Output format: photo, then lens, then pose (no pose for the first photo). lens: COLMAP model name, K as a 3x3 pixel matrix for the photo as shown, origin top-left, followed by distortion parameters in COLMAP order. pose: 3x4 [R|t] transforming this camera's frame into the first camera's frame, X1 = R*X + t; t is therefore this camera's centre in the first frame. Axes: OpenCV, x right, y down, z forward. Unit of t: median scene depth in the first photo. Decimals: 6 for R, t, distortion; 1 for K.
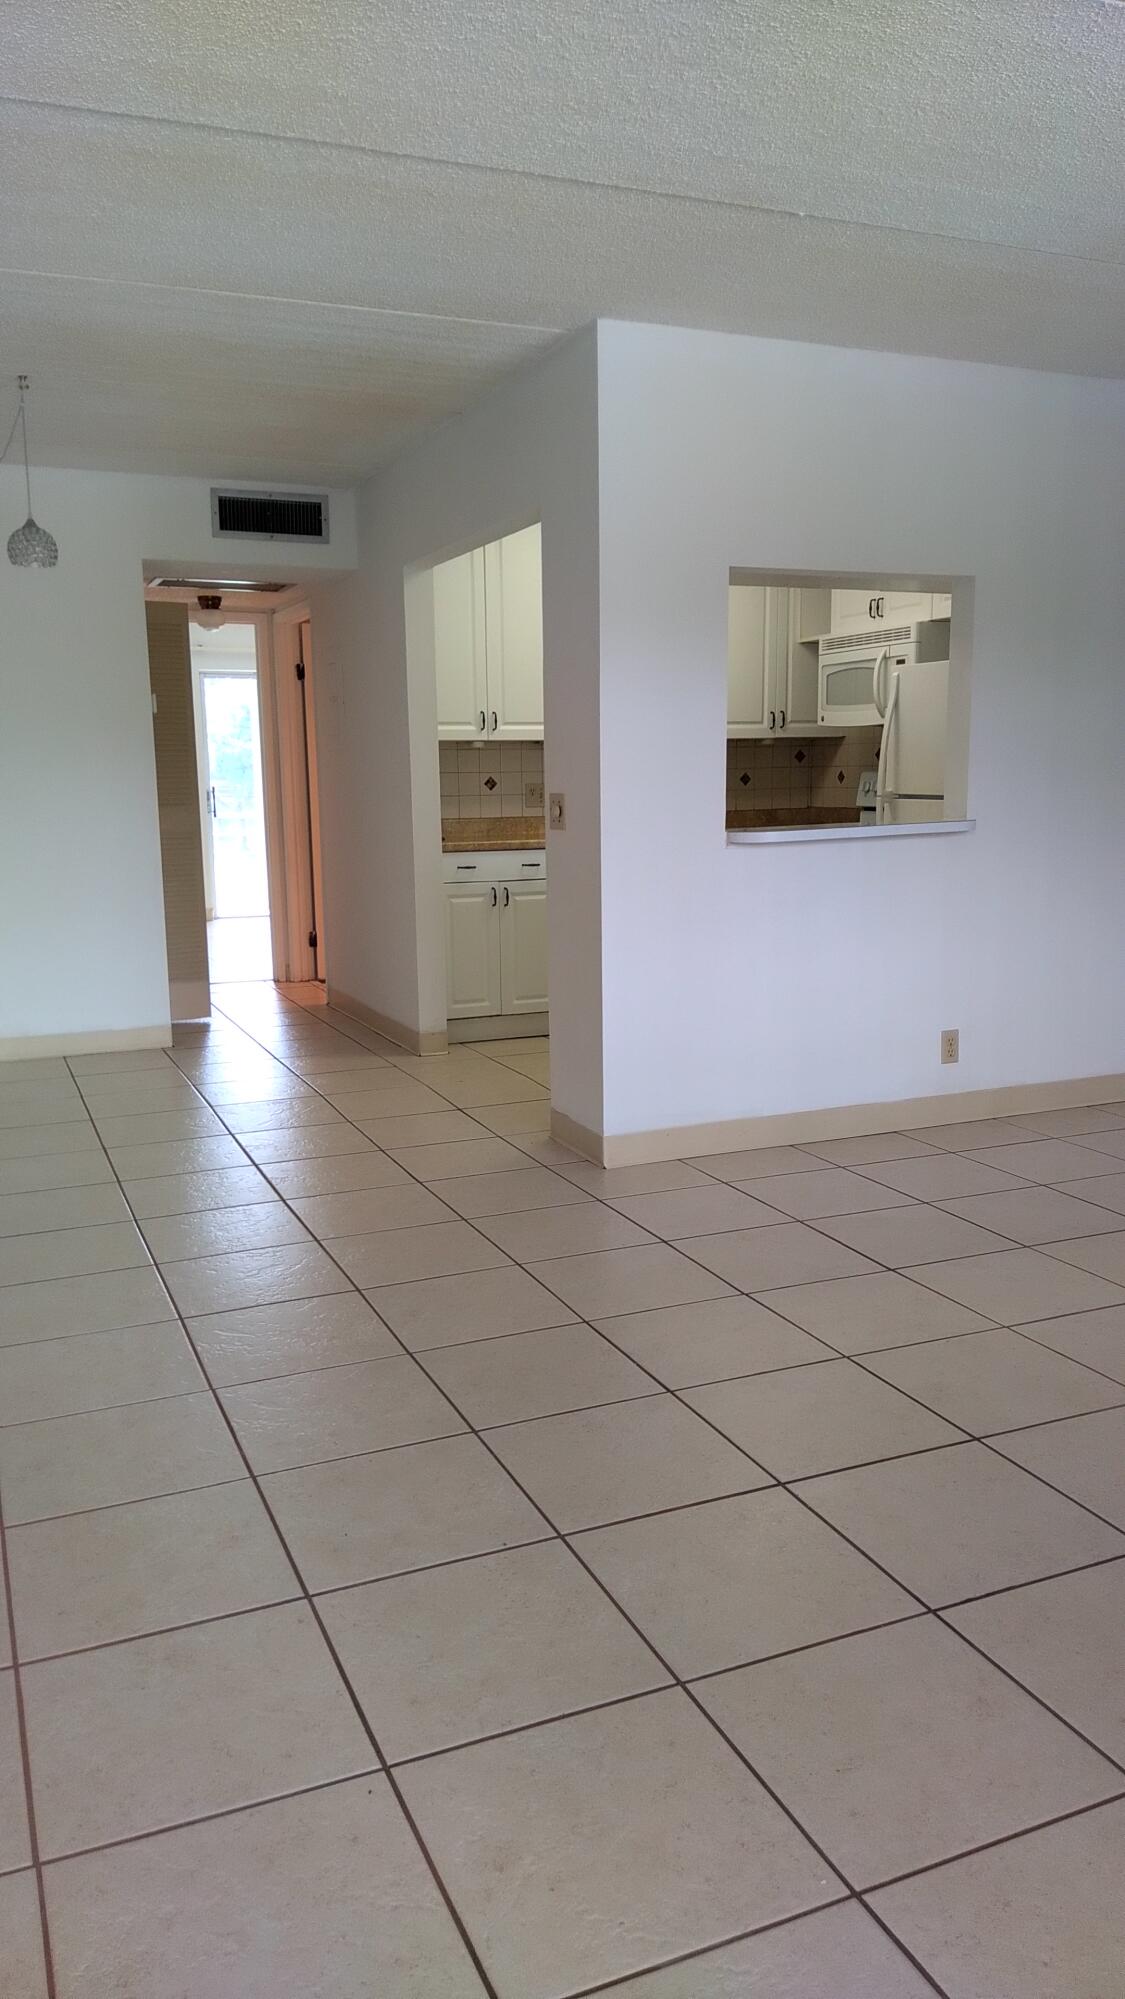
lens RADIAL K [[1447.3, 0, 562.5], [0, 1447.3, 999.5], [0, 0, 1]] dist [0.105495, -0.150651]
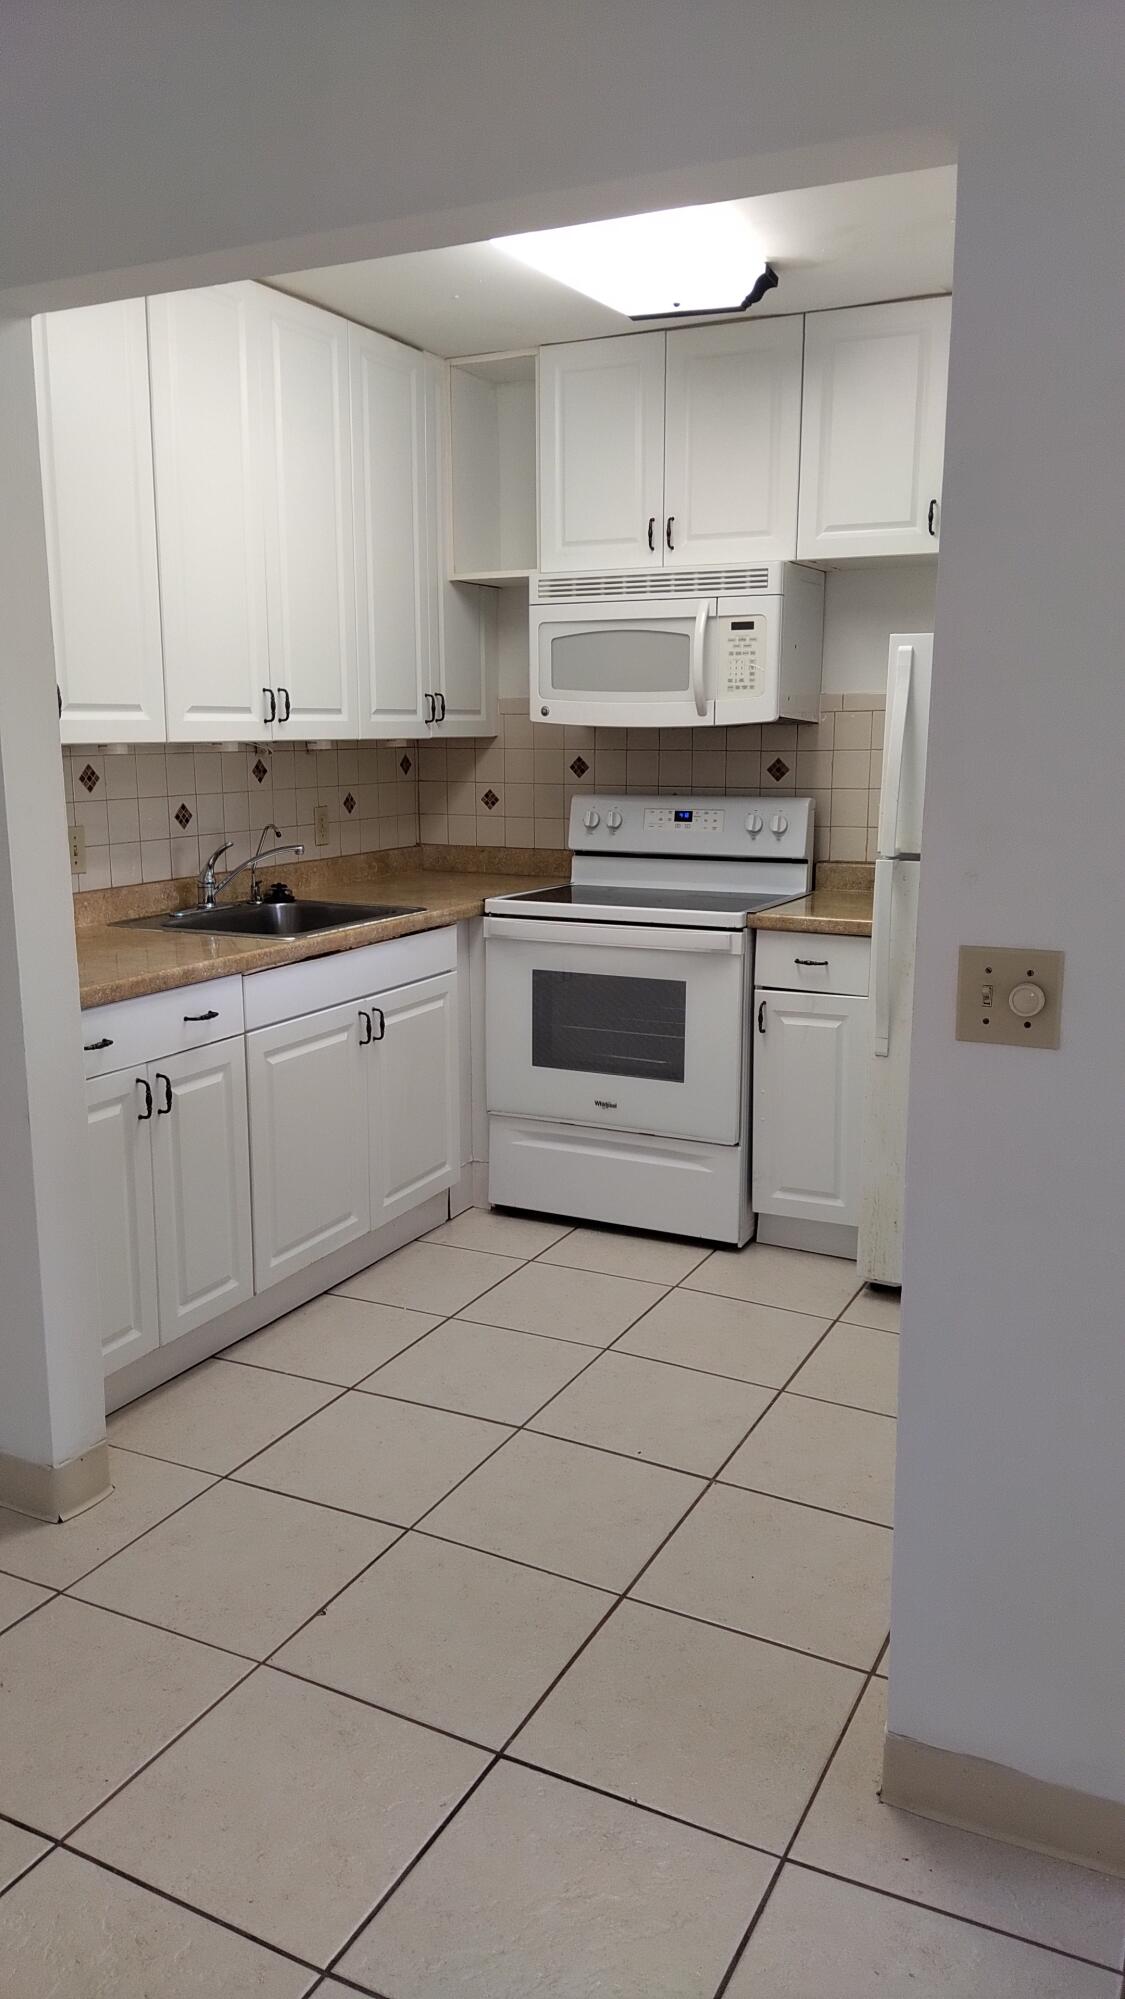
lens RADIAL K [[1447.3, 0, 562.5], [0, 1447.3, 999.5], [0, 0, 1]] dist [0.105495, -0.150651]
pose [[0.763844, -0.108516, 0.636213, -0.305170], [0.093000, 0.993982, 0.057883, -0.151626], [-0.638666, 0.014954, 0.769339, 0.749121]]
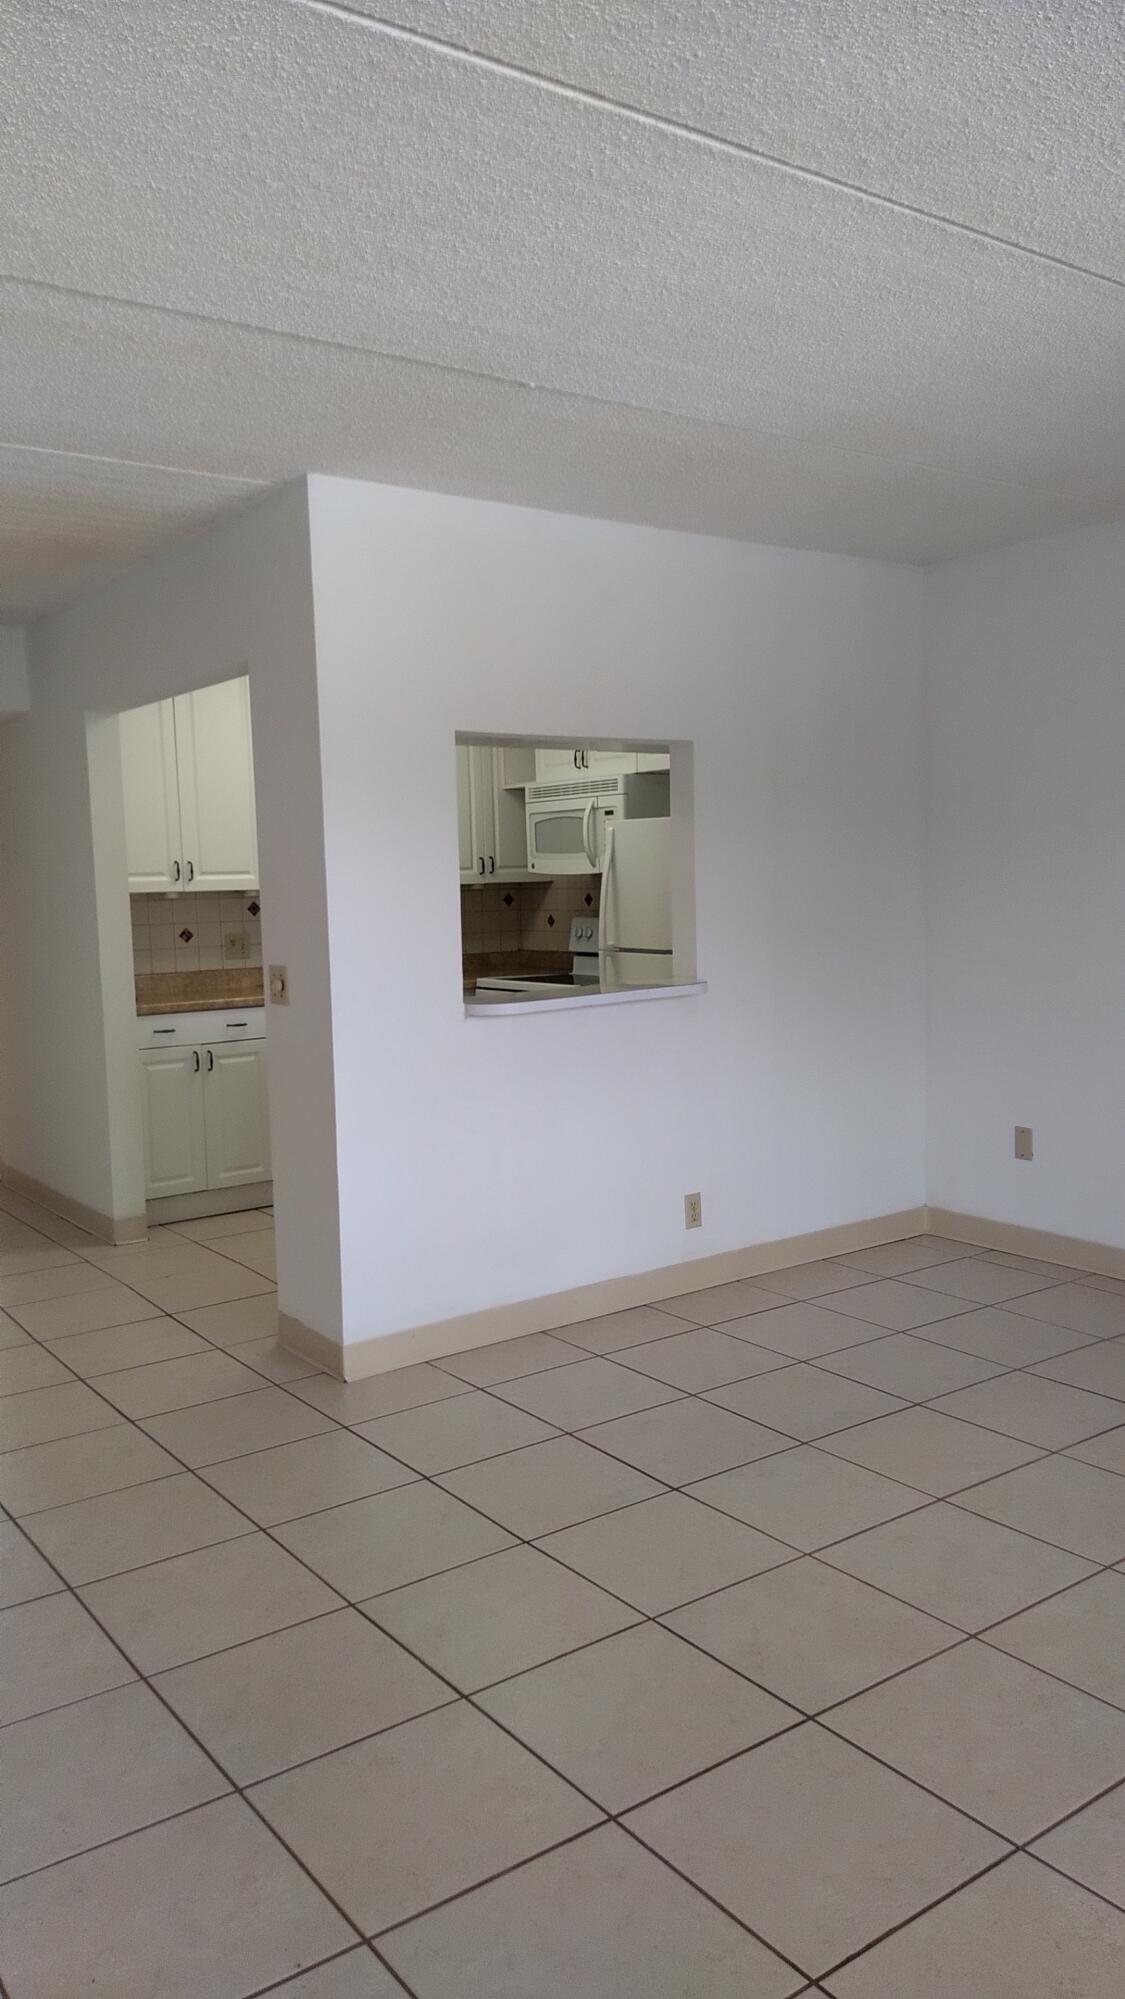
lens RADIAL K [[1442.1, 0, 553.1], [0, 1442.1, 998.3], [0, 0, 1]] dist [0.223695, -0.314515]
pose [[0.977161, -0.030657, 0.210276, -0.025858], [0.046687, 0.996333, -0.071700, -0.043974], [-0.207307, 0.079880, 0.975009, 0.059232]]
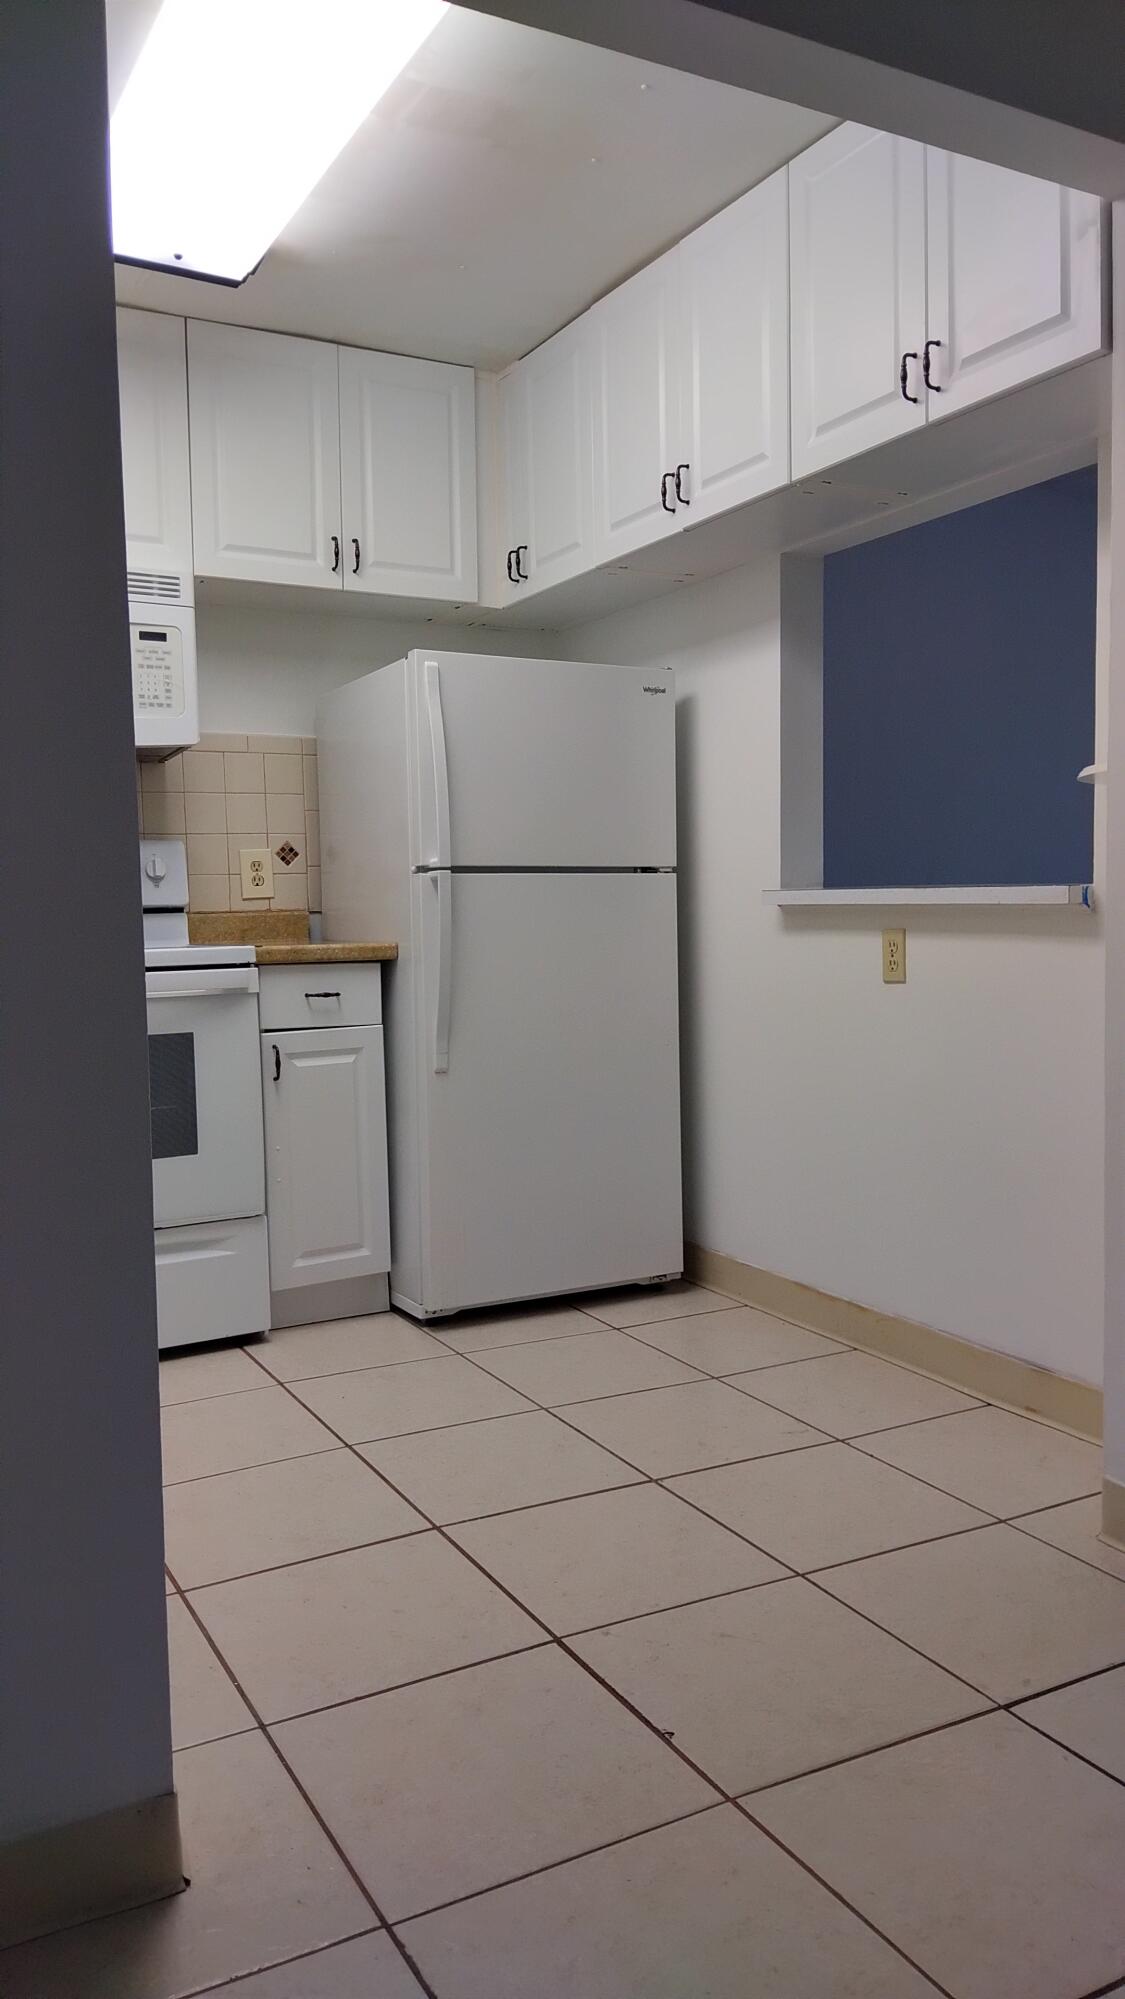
lens RADIAL K [[1447.3, 0, 562.5], [0, 1447.3, 999.5], [0, 0, 1]] dist [0.105495, -0.150651]
pose [[-0.089633, -0.051857, 0.994624, -0.431165], [0.177200, 0.981881, 0.067162, -0.139544], [-0.980085, 0.182267, -0.078820, 1.190905]]
